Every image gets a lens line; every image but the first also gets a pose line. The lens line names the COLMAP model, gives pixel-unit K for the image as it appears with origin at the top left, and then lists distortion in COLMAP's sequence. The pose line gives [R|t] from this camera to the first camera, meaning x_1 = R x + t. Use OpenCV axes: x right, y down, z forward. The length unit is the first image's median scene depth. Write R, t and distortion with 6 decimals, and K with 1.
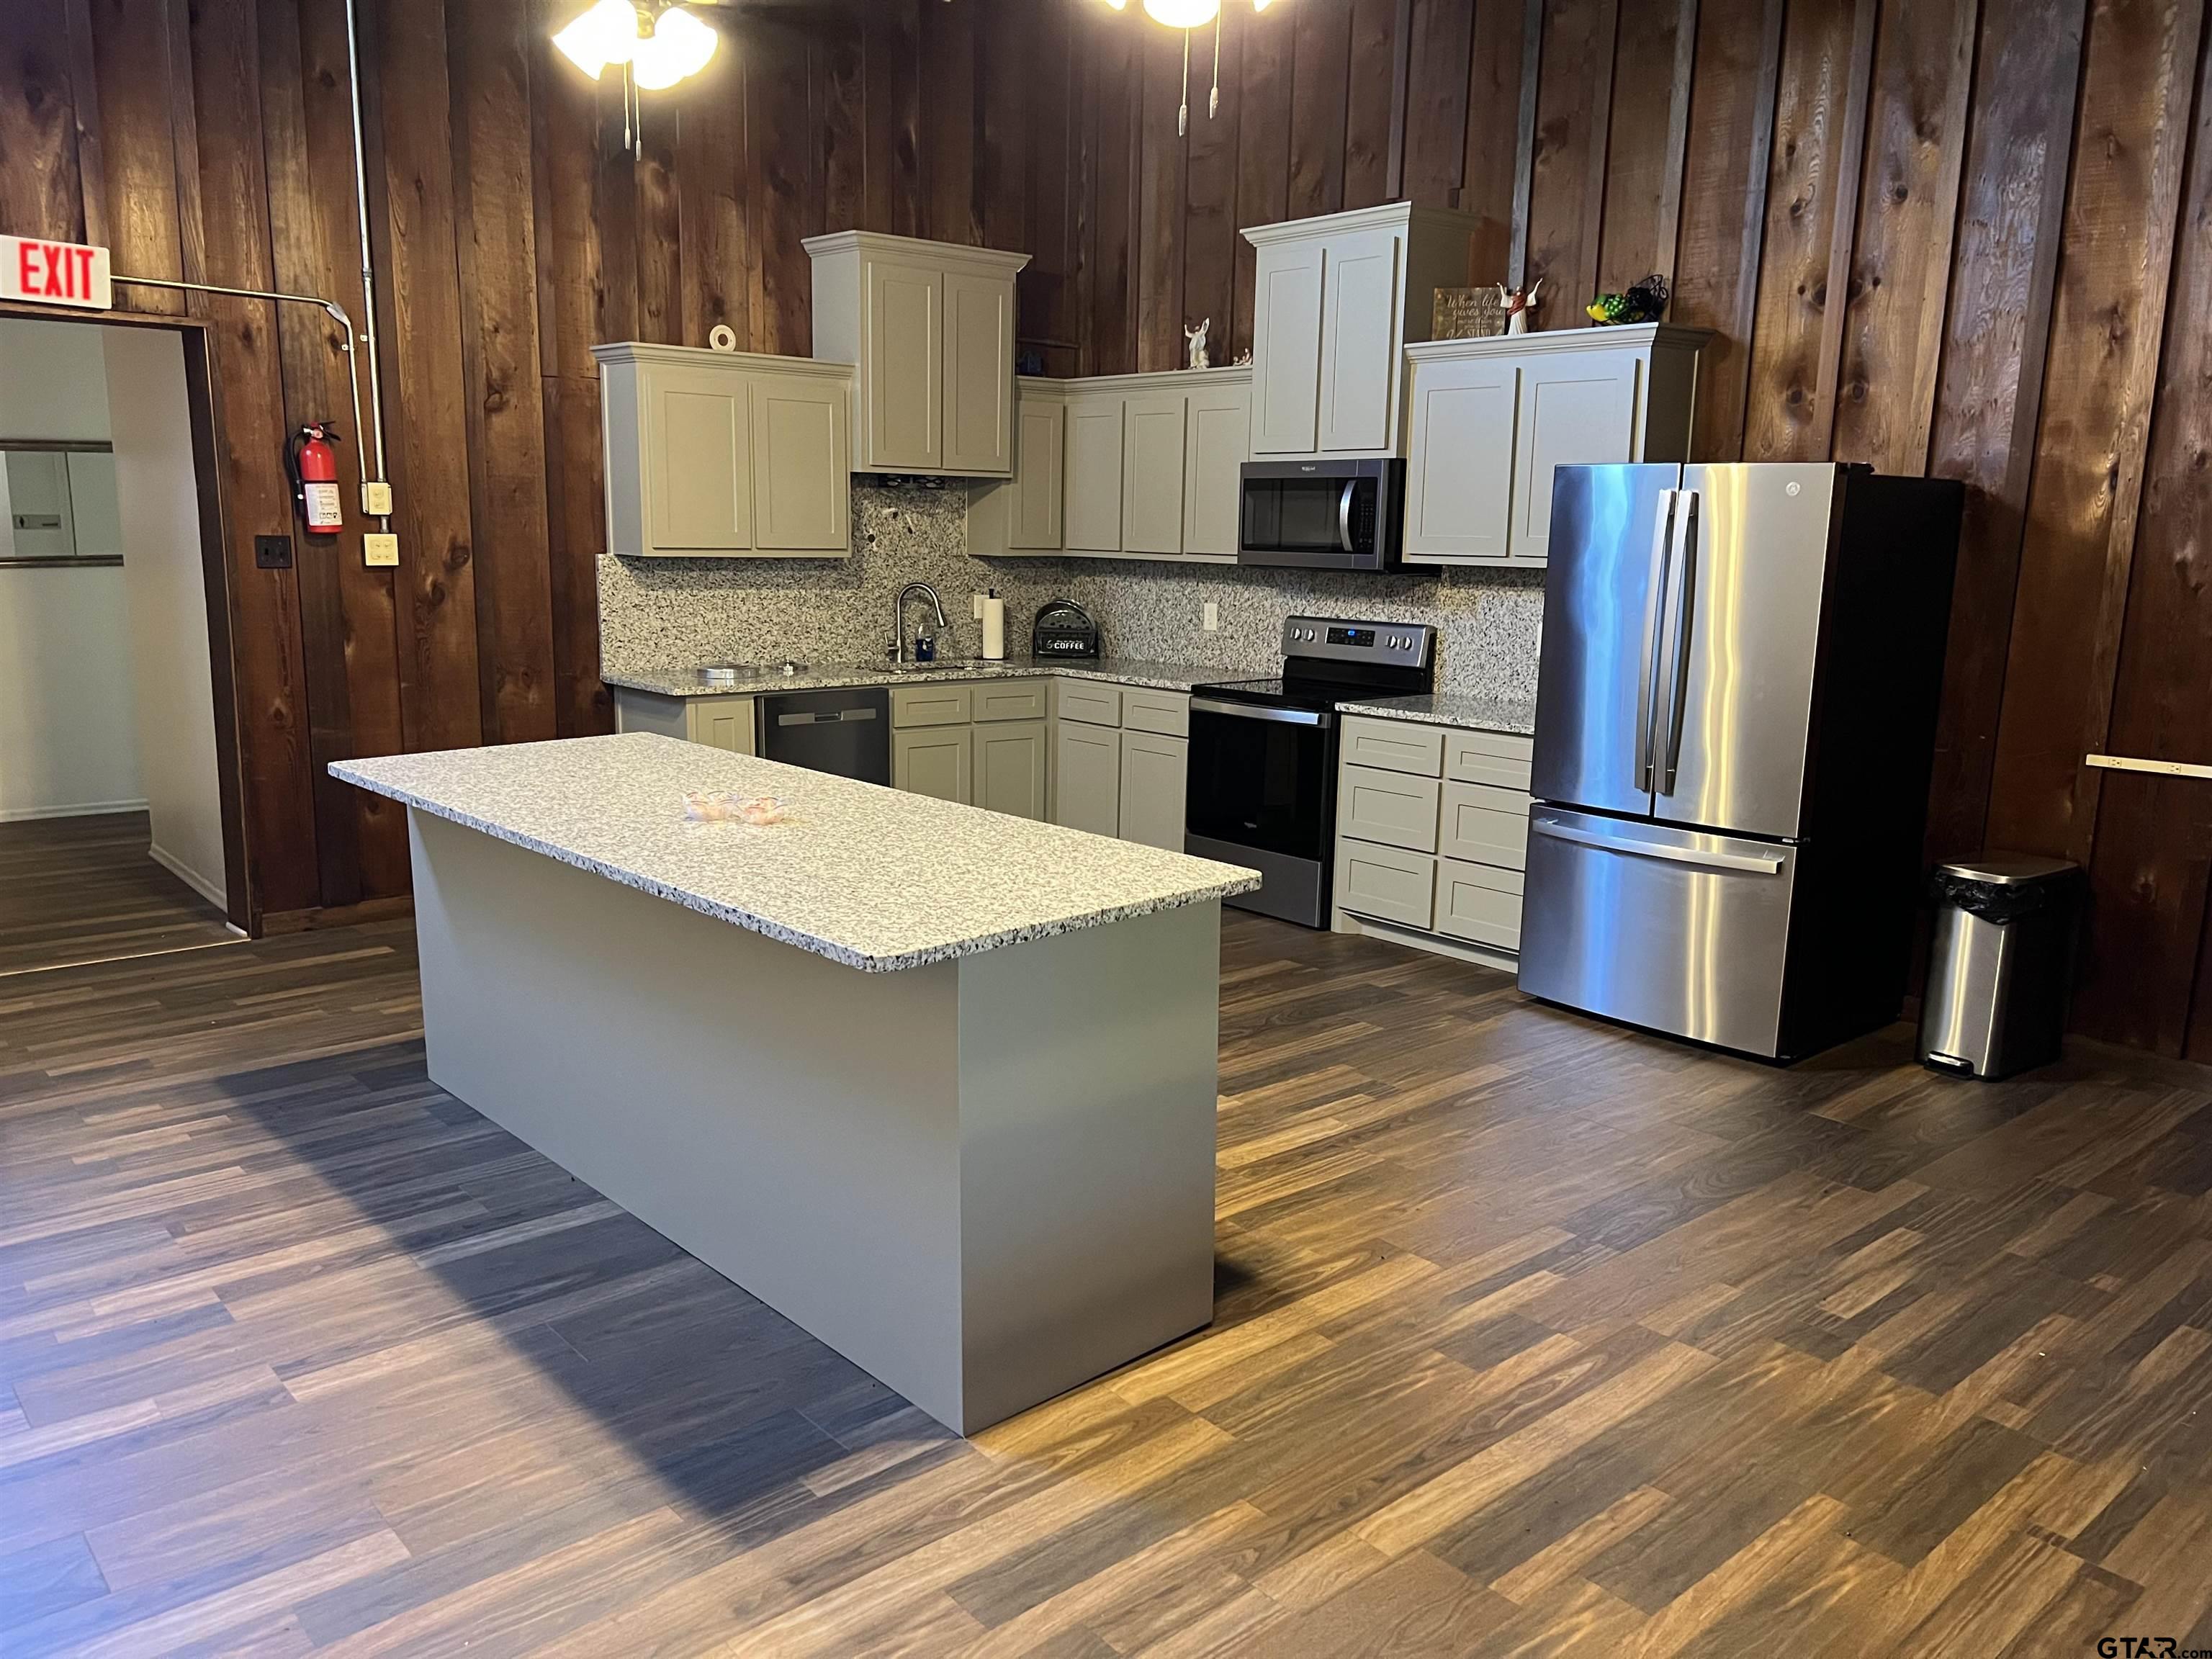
lens RADIAL K [[1652.0, 0, 1095.8], [0, 1652.0, 835.5], [0, 0, 1]] dist [0.068928, -0.078270]
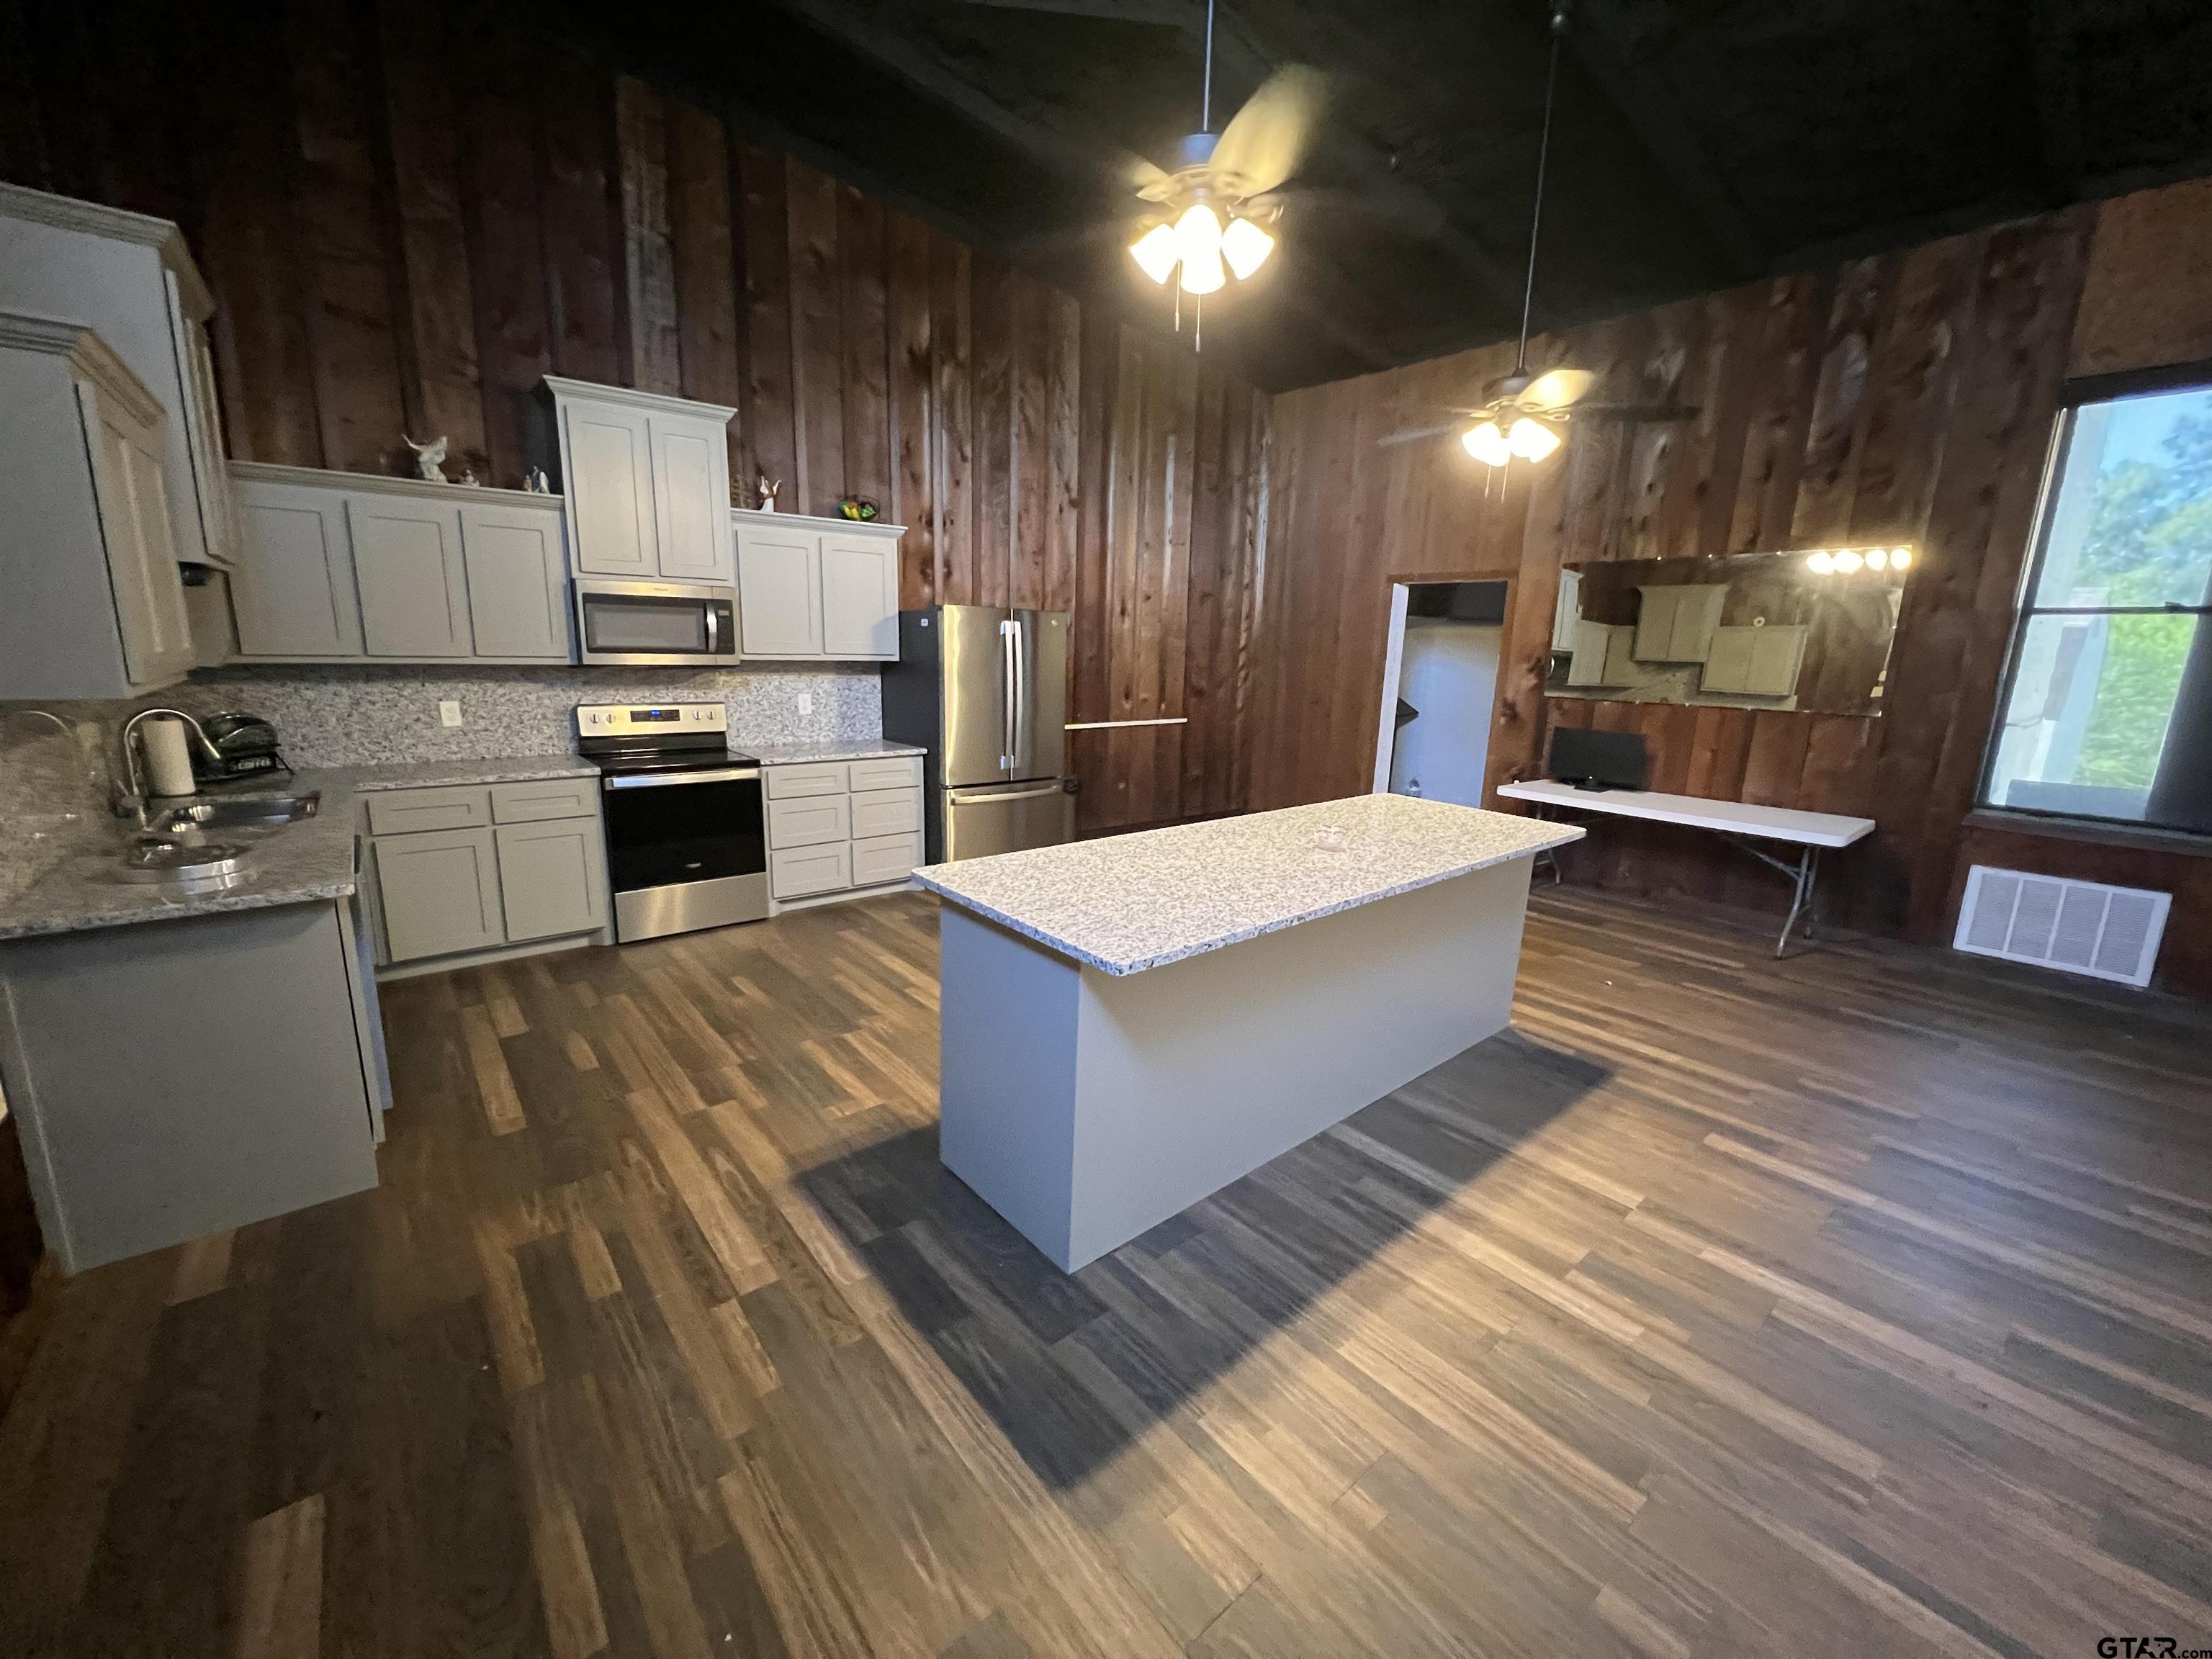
lens RADIAL K [[883.6, 0, 1097.4], [0, 883.6, 824.6], [0, 0, 1]] dist [-0.006210, 0.003360]
pose [[0.027152, -0.220852, 0.974929, -0.589852], [0.162169, 0.963342, 0.213711, -0.139359], [-0.986389, 0.152301, 0.061972, 0.663974]]
